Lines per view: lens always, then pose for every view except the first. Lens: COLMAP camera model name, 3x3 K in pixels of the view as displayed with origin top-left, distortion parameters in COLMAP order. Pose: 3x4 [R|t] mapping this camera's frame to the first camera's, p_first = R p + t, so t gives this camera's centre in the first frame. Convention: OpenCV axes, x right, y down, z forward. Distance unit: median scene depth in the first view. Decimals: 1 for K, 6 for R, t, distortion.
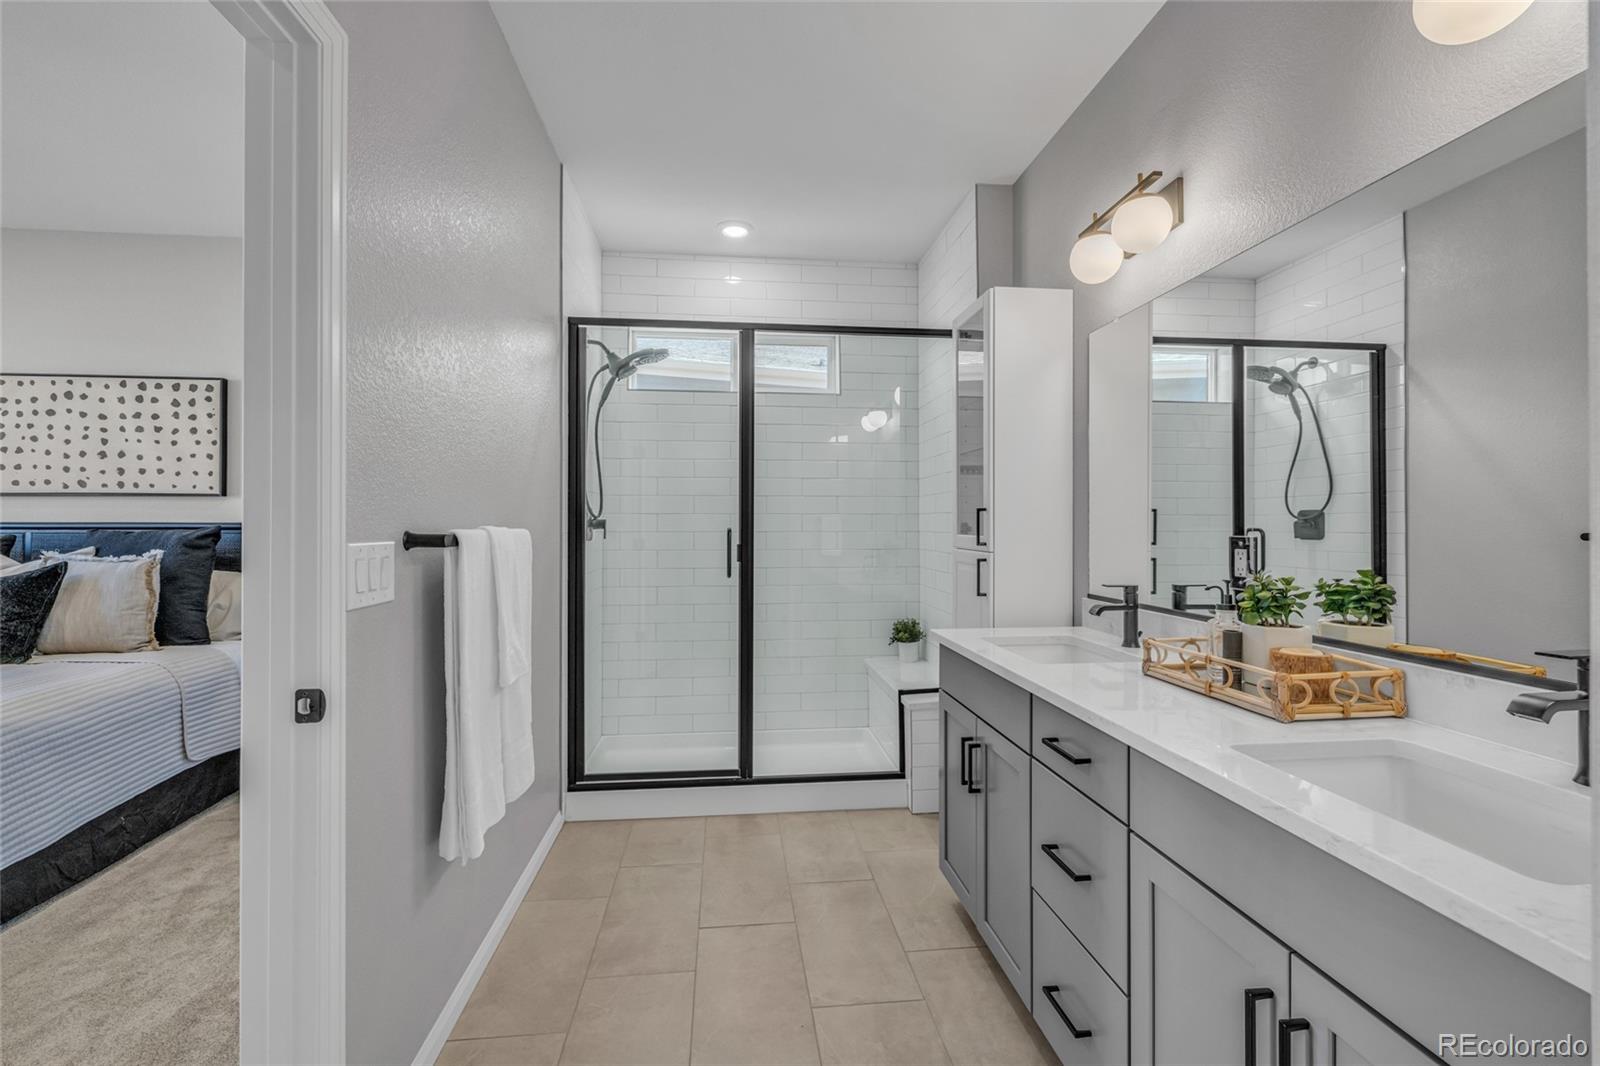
lens RADIAL K [[669.6, 0, 807.2], [0, 669.6, 528.8], [0, 0, 1]] dist [-0.003245, 0.000140]
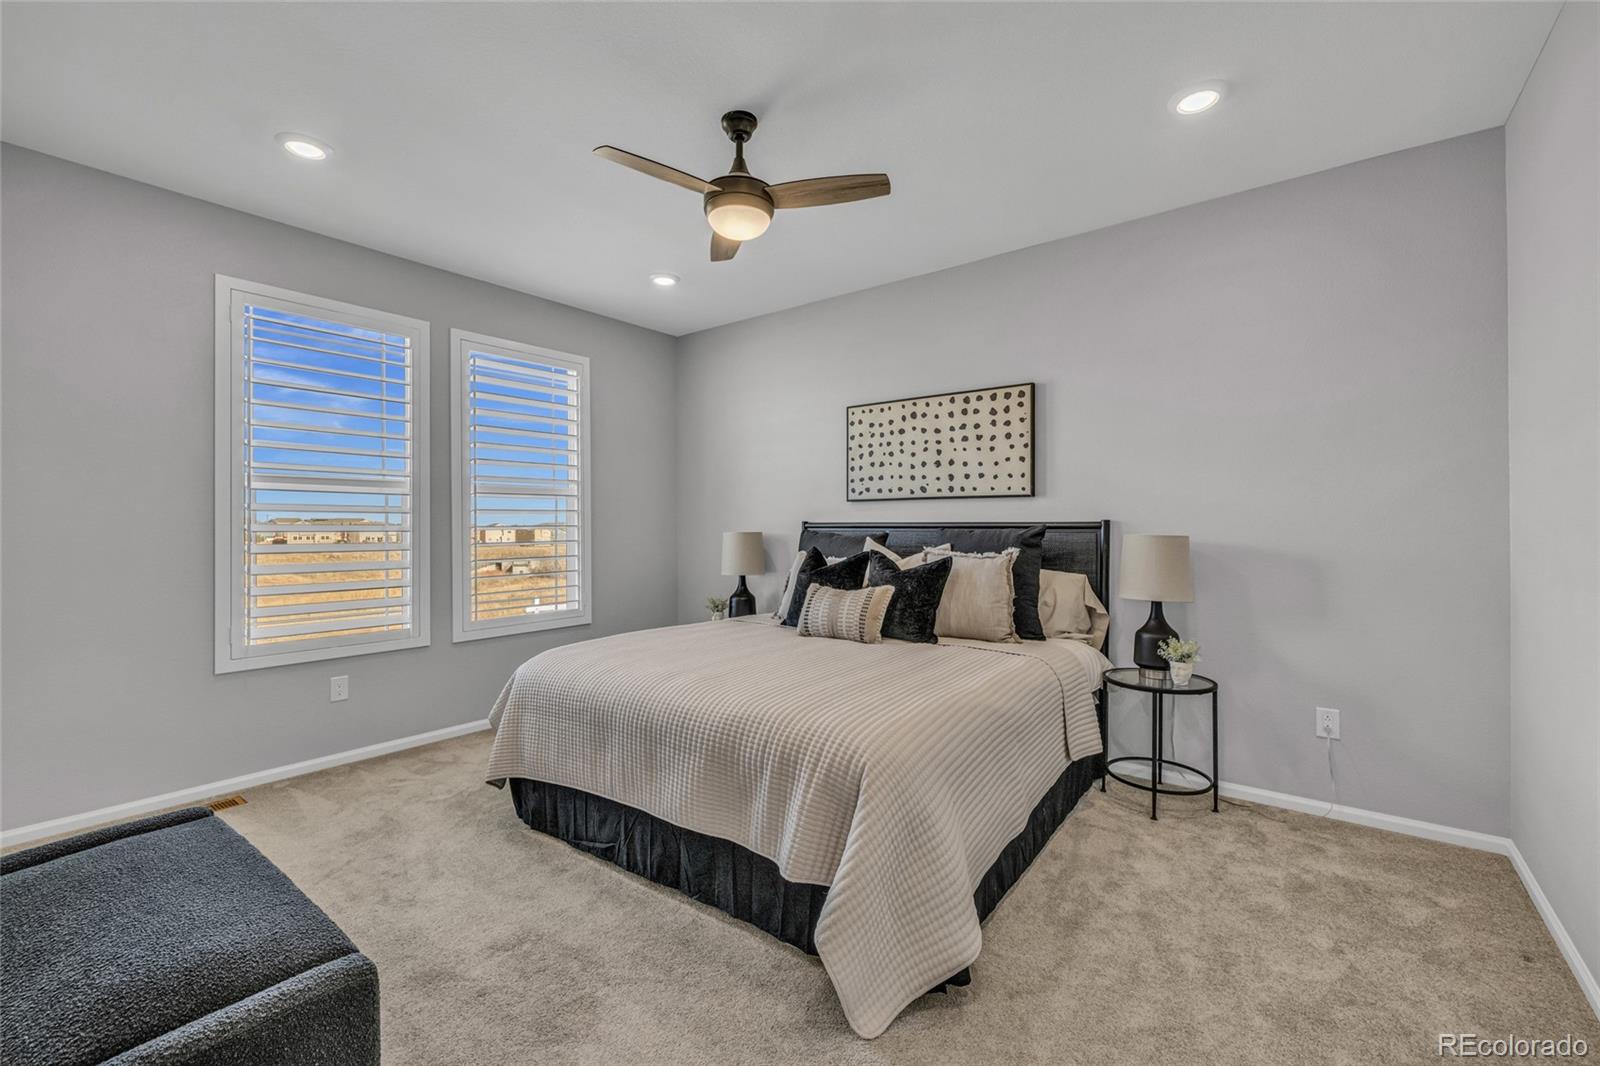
lens RADIAL K [[669.6, 0, 801.6], [0, 669.6, 534.2], [0, 0, 1]] dist [-0.003245, 0.000140]
pose [[0.721595, 0.007327, -0.692277, -0.422148], [0.001818, 0.999921, 0.012477, -0.003755], [0.692313, -0.010262, 0.721524, -0.001142]]
